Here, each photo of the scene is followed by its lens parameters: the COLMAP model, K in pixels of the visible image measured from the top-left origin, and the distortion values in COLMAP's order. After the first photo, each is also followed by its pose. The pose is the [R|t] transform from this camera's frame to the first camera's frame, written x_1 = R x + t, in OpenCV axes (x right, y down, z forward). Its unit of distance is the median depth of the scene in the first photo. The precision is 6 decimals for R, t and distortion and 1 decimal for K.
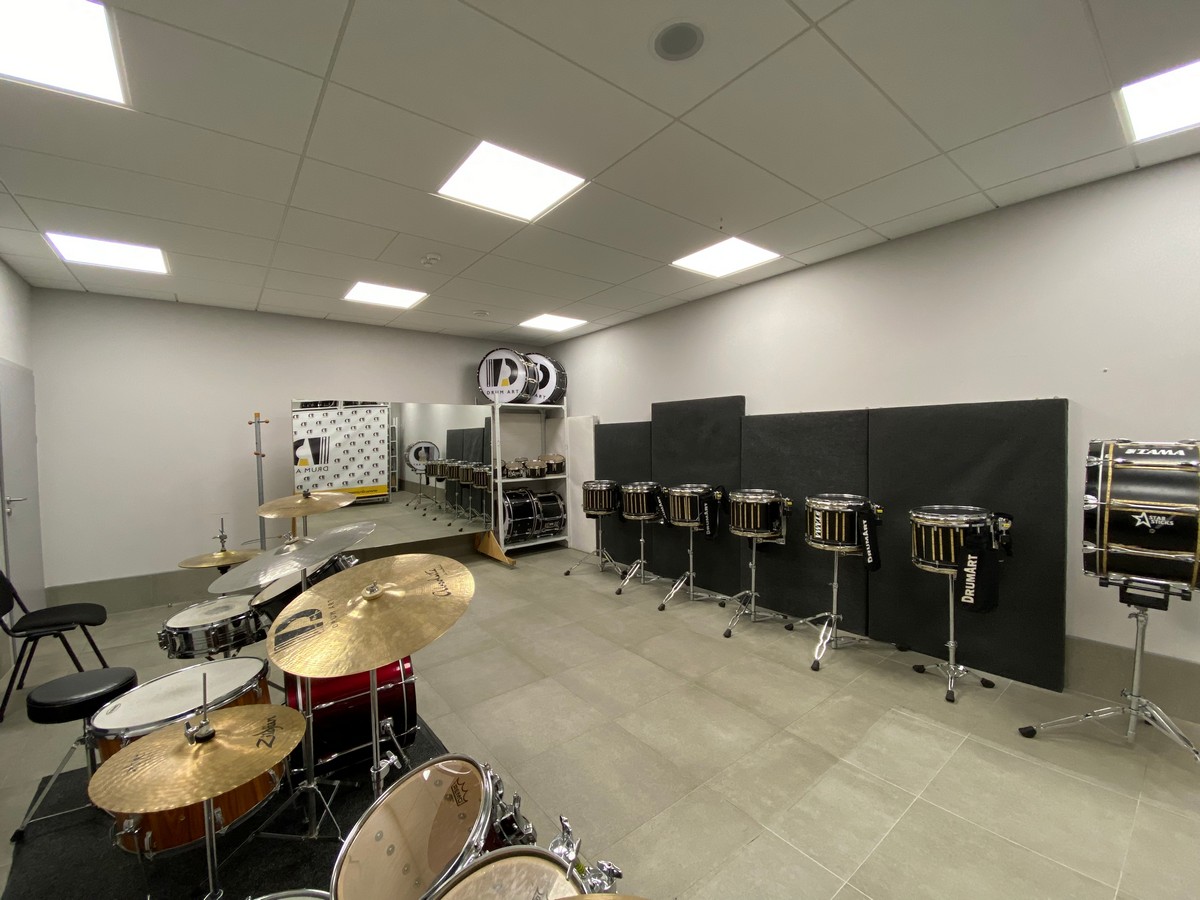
lens RADIAL K [[482.4, 0, 601.2], [0, 482.4, 458.7], [0, 0, 1]] dist [0.001412, -0.000140]
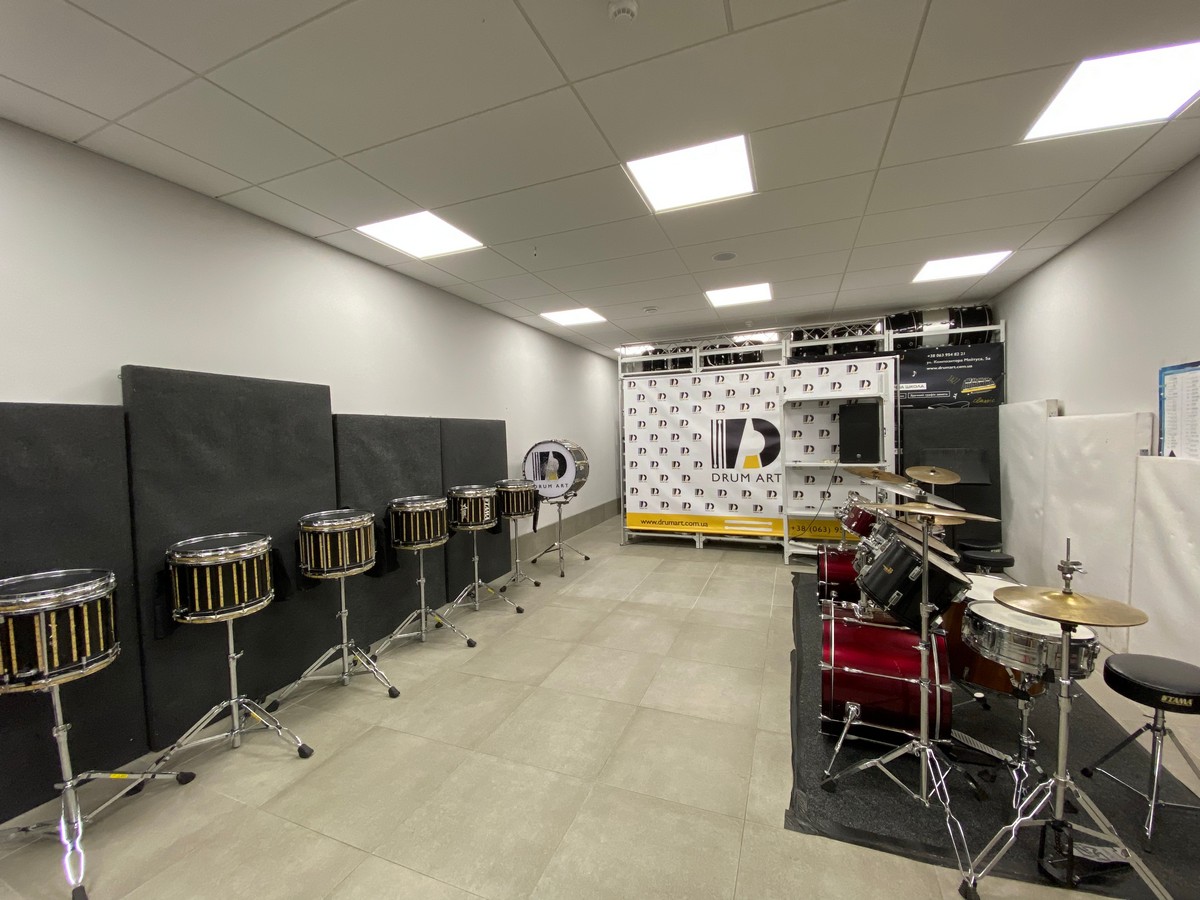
lens RADIAL K [[482.4, 0, 600.6], [0, 482.4, 454.8], [0, 0, 1]] dist [0.001412, -0.000140]
pose [[-0.505987, -0.001101, 0.862541, -0.767871], [0.071736, 0.996481, 0.043355, -0.034831], [-0.859553, 0.083812, -0.504127, 1.369196]]
